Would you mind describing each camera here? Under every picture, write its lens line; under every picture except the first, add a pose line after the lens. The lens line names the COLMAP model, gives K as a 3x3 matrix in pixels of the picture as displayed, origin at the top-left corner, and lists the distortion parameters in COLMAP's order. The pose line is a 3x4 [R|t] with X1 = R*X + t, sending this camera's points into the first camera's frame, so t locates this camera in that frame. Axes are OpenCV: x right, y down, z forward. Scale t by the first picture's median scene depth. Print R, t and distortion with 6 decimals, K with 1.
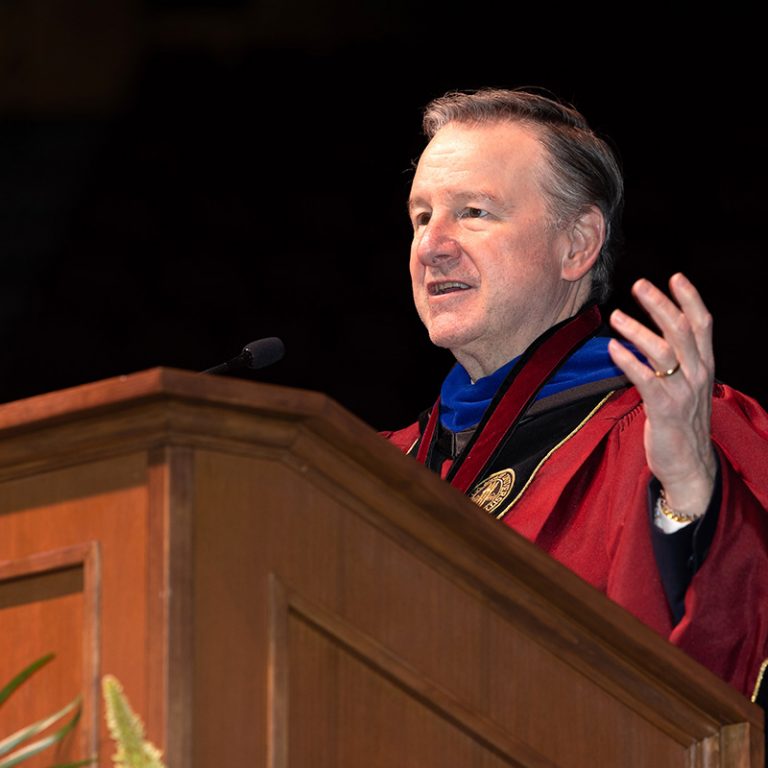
lens RADIAL K [[5369.7, 0, 384.0], [0, 5369.7, 384.0], [0, 0, 1]] dist [-0.156029, -1.761346]
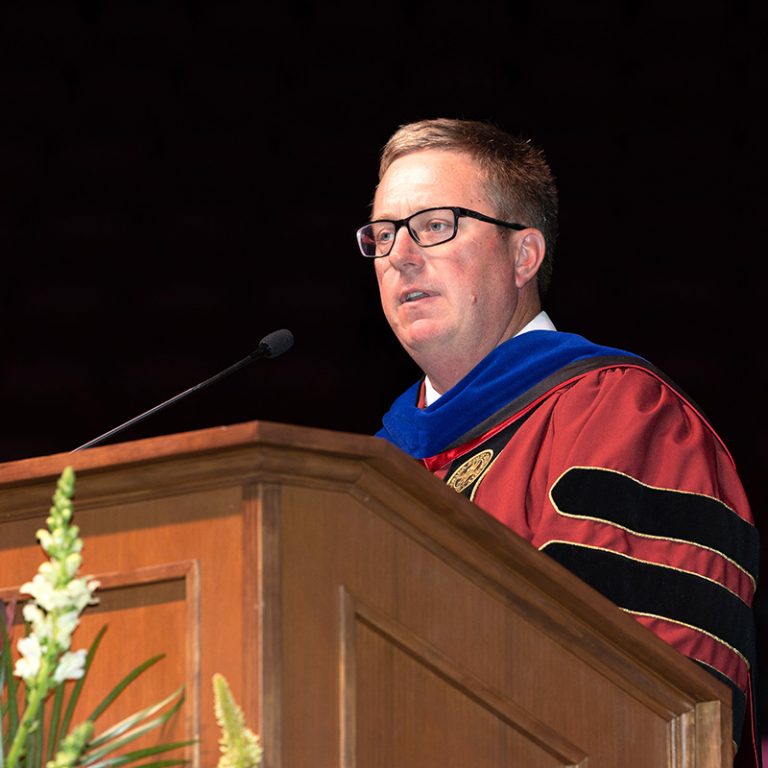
lens RADIAL K [[5369.7, 0, 384.0], [0, 5369.7, 384.0], [0, 0, 1]] dist [-0.156029, -1.761346]
pose [[0.998604, 0.002186, 0.052781, -0.074887], [-0.003942, 0.999441, 0.033194, -0.050342], [-0.052679, -0.033356, 0.998054, -0.209135]]
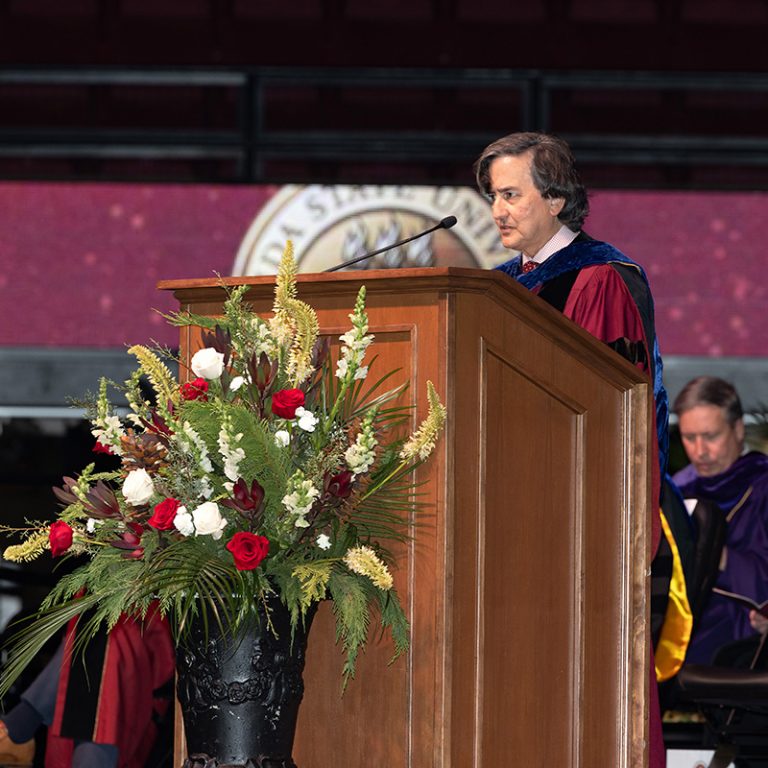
lens RADIAL K [[5369.7, 0, 384.0], [0, 5369.7, 384.0], [0, 0, 1]] dist [-0.156029, -1.761346]
pose [[0.995781, 0.014258, 0.090645, -0.309498], [-0.028197, 0.987604, 0.154412, -0.351417], [-0.087320, -0.156316, 0.983840, -1.625702]]
